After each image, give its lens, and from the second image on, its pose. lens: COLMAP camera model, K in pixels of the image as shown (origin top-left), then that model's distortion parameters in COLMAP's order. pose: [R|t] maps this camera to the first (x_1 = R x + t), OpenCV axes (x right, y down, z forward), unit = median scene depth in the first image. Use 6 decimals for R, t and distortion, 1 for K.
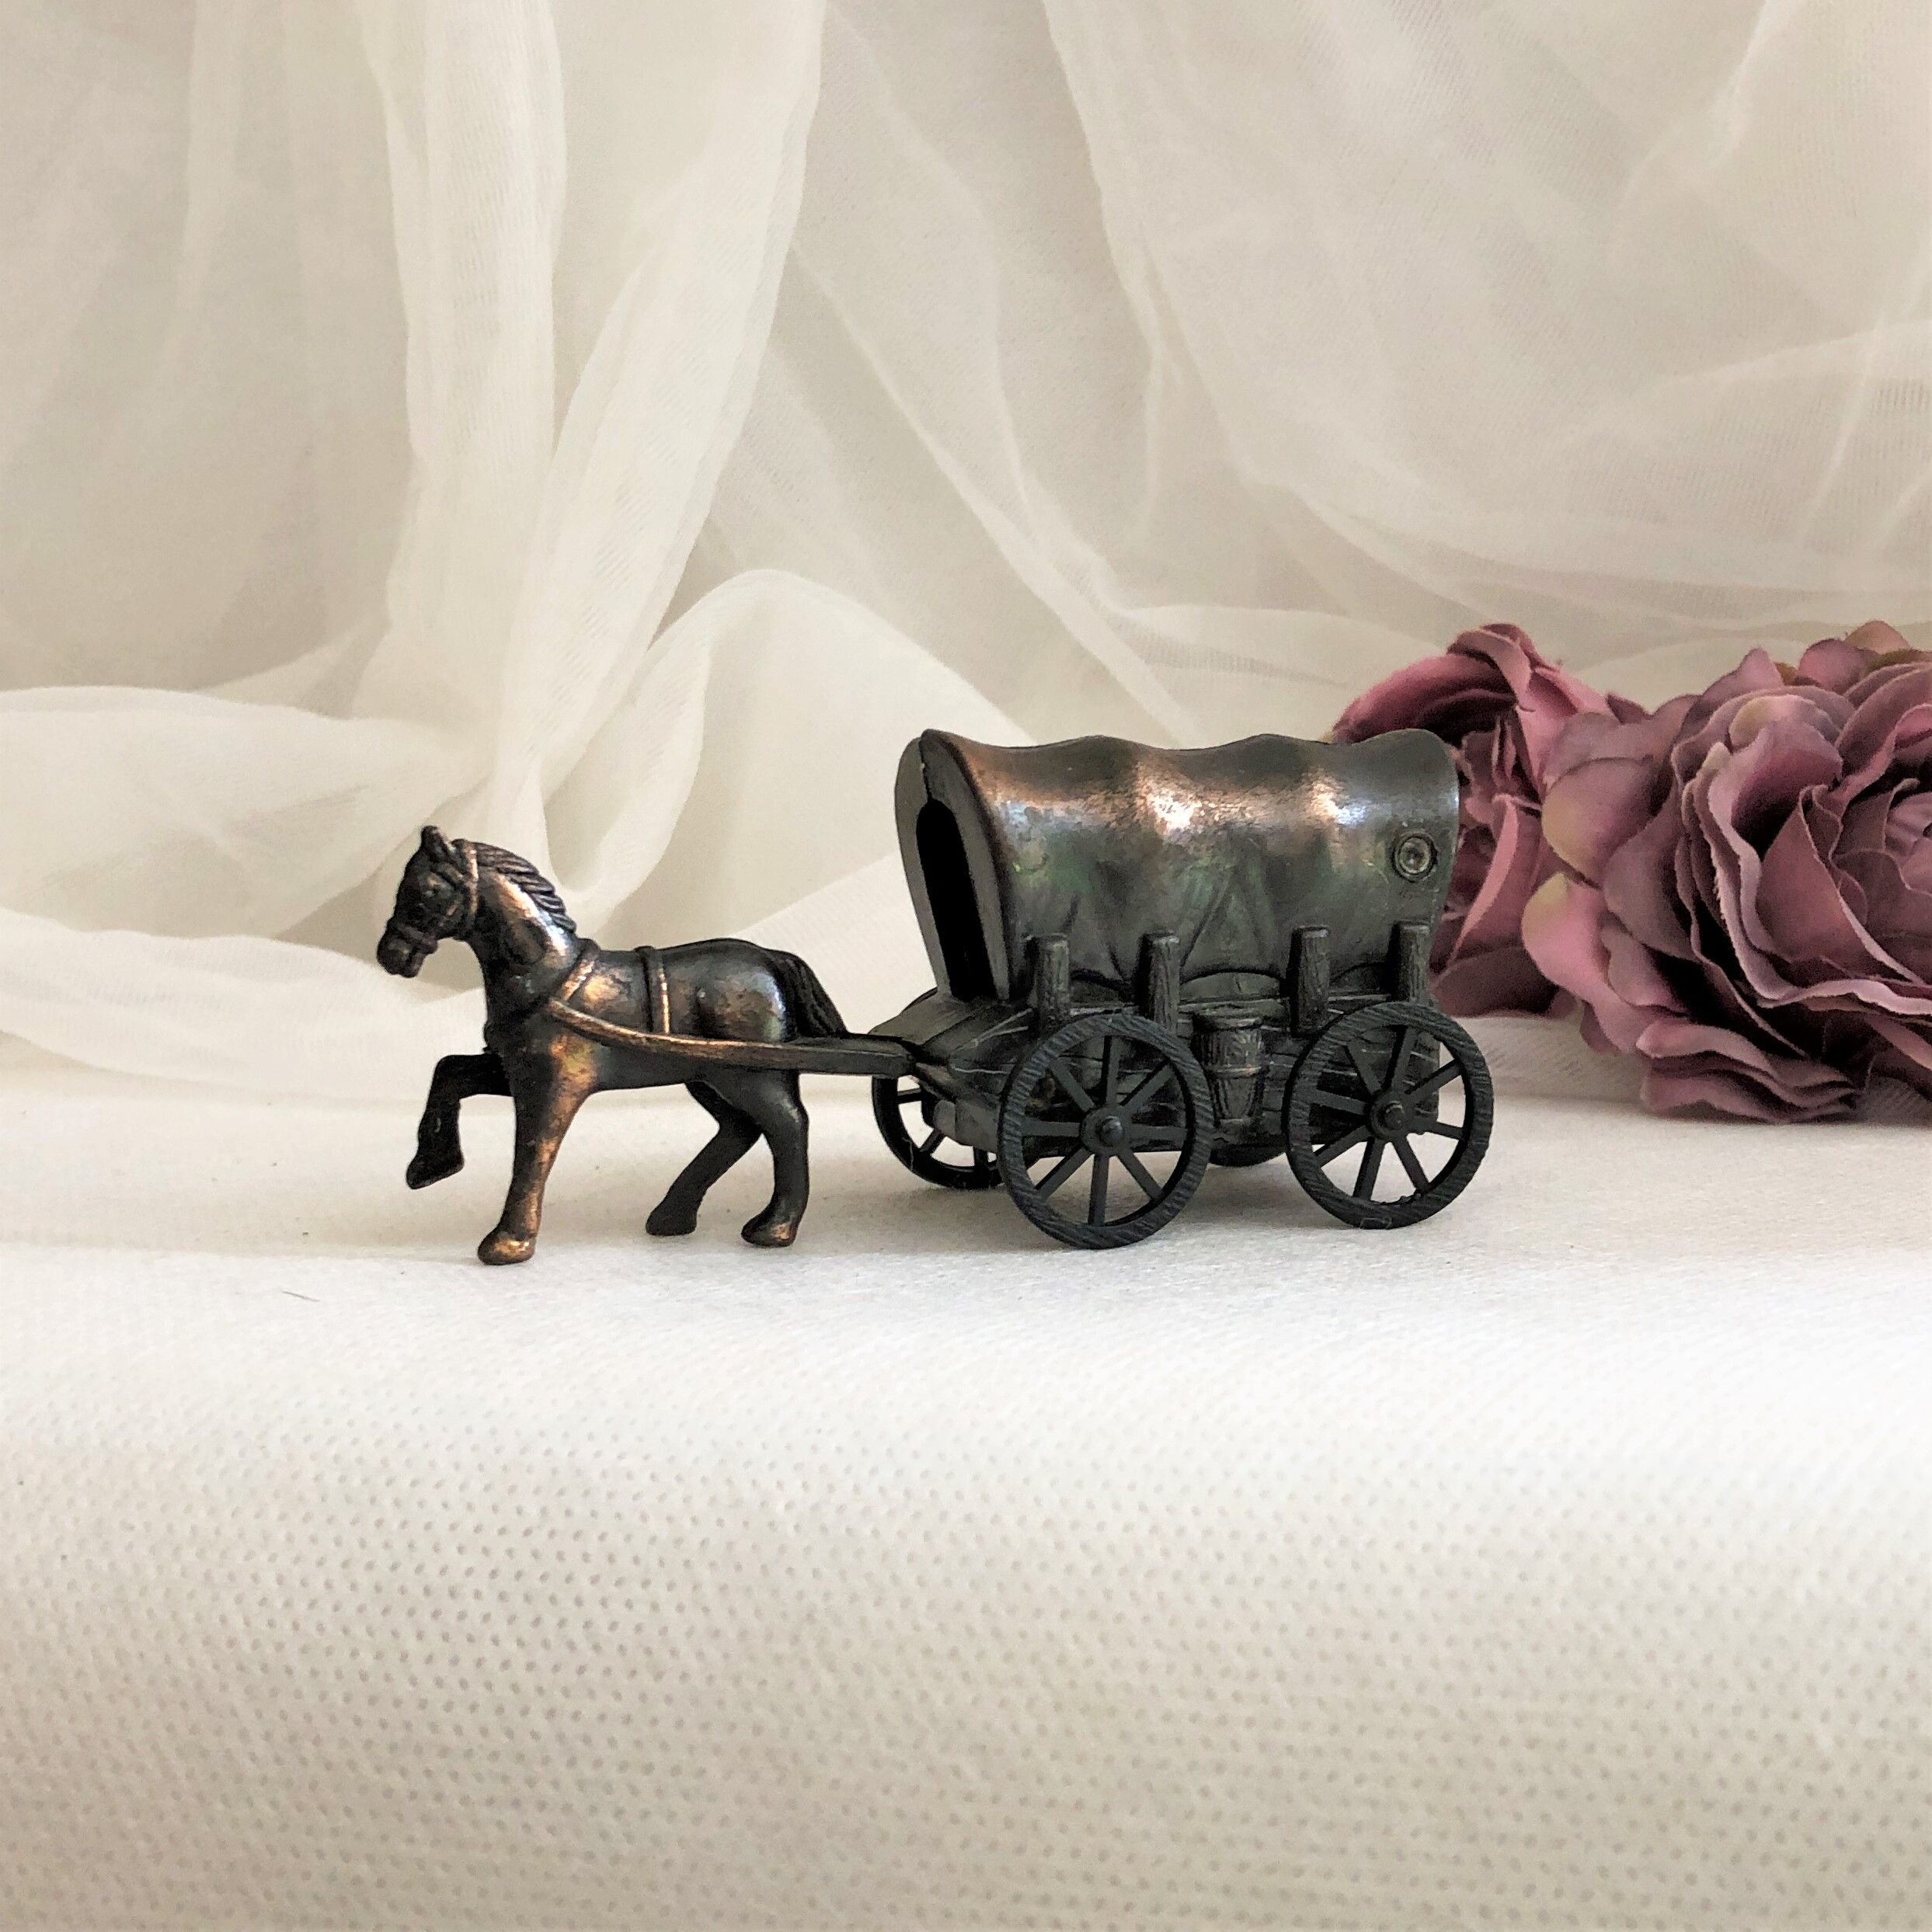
lens RADIAL K [[2672.8, 0, 1052.2], [0, 2672.8, 940.4], [0, 0, 1]] dist [0.219494, -0.956633]
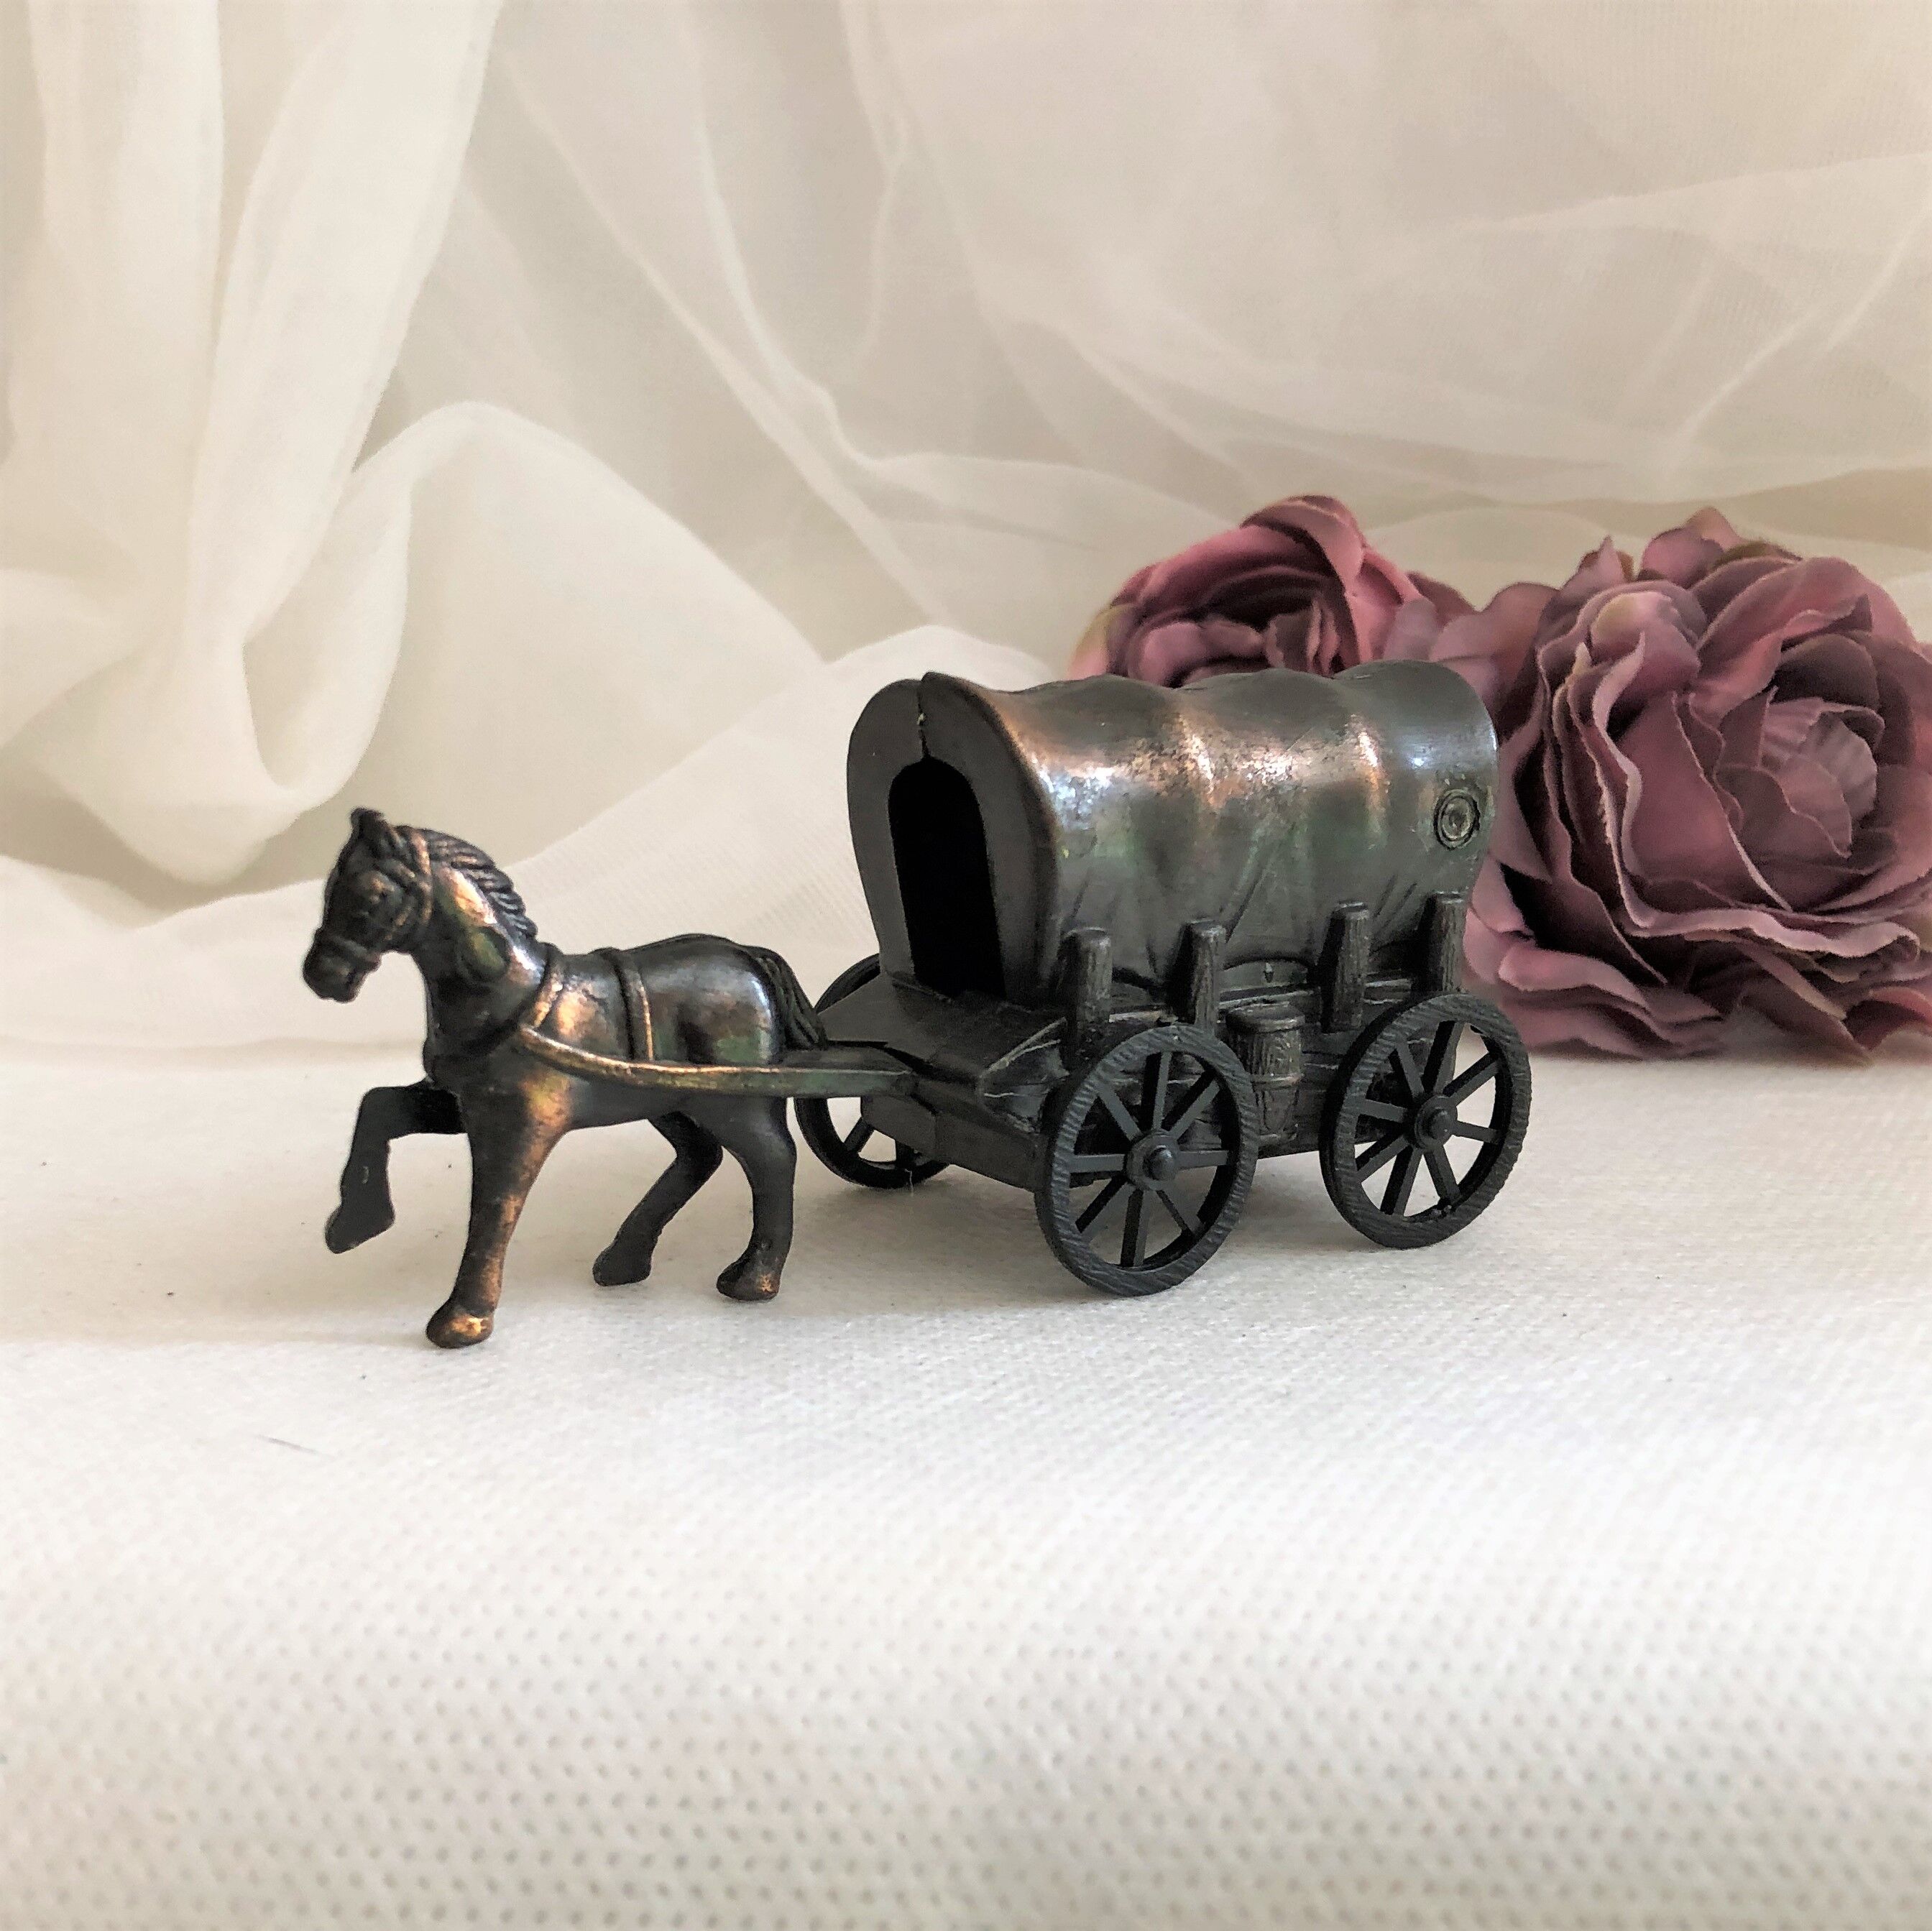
lens RADIAL K [[2457.5, 0, 768.2], [0, 2457.5, 1061.7], [0, 0, 1]] dist [0.171164, -0.669575]
pose [[0.985018, -0.017021, 0.171609, -0.230174], [-0.009465, 0.988281, 0.152352, -0.076793], [-0.172191, -0.151694, 0.973314, 0.261228]]
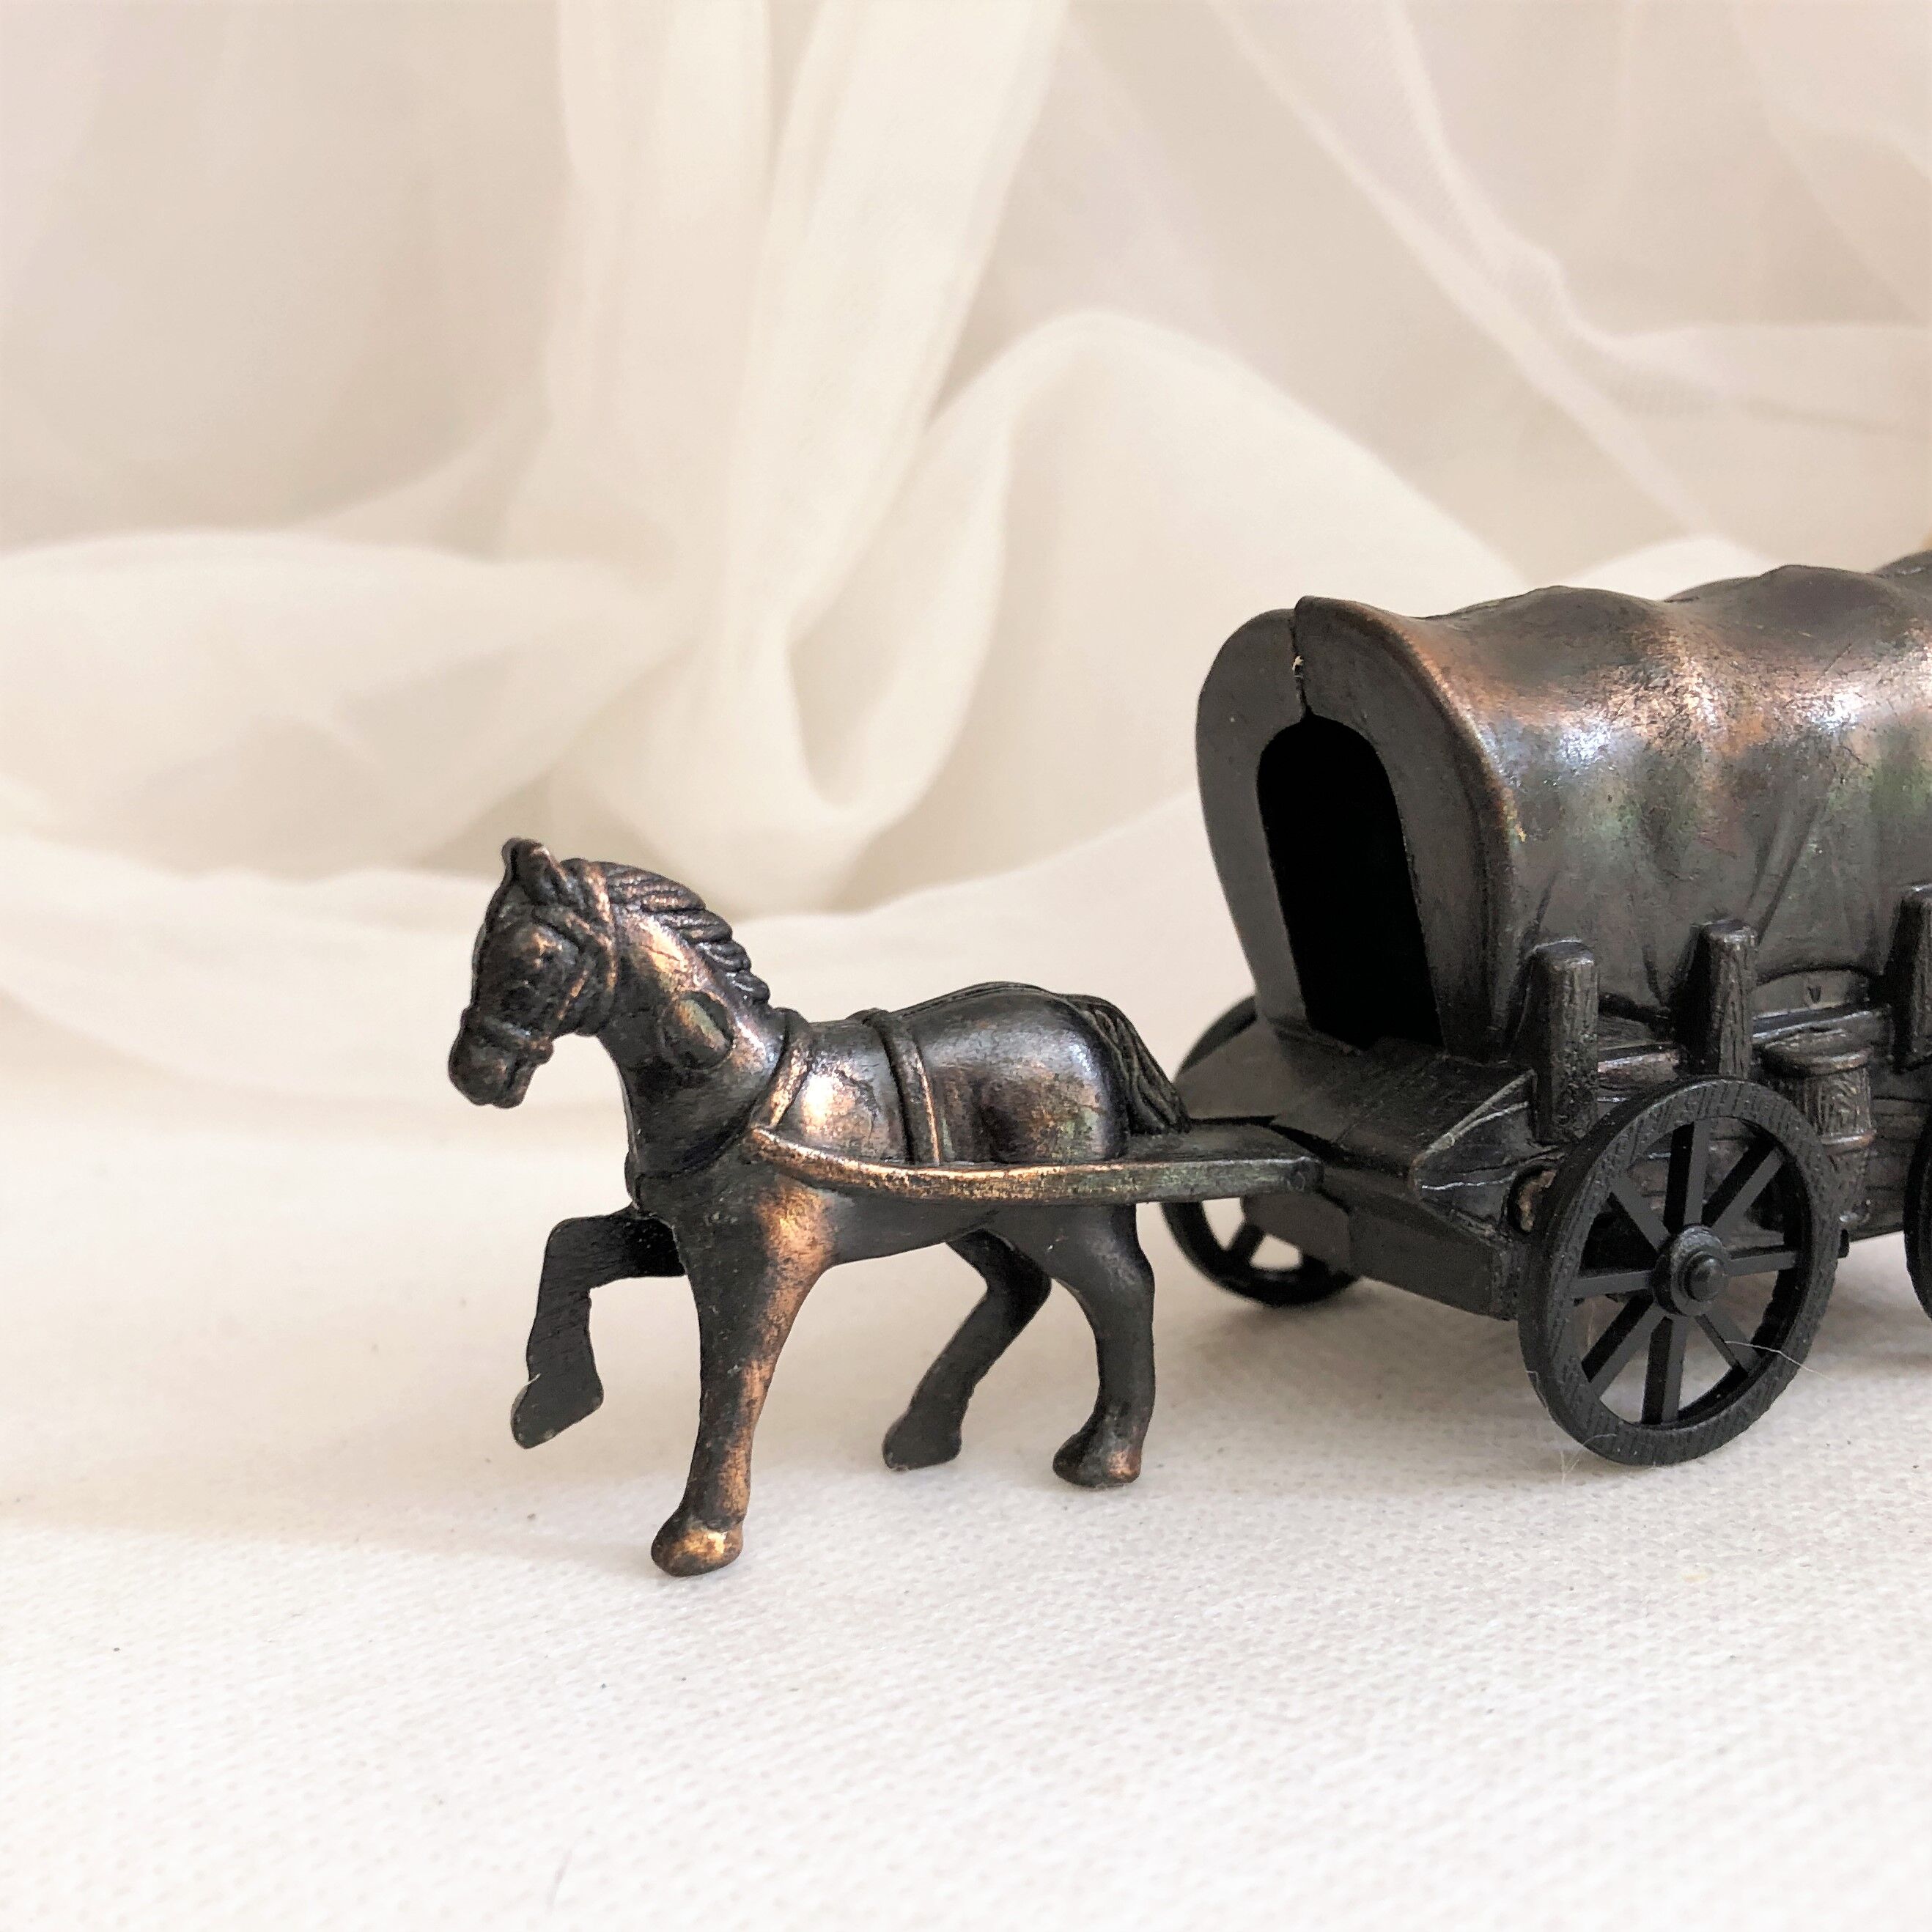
lens RADIAL K [[2457.6, 0, 768.2], [0, 2457.6, 1062.2], [0, 0, 1]] dist [0.171164, -0.669575]
pose [[0.997302, -0.069530, 0.023558, -0.186528], [0.066021, 0.989784, 0.126364, -0.055681], [-0.032103, -0.124468, 0.991704, 0.460656]]
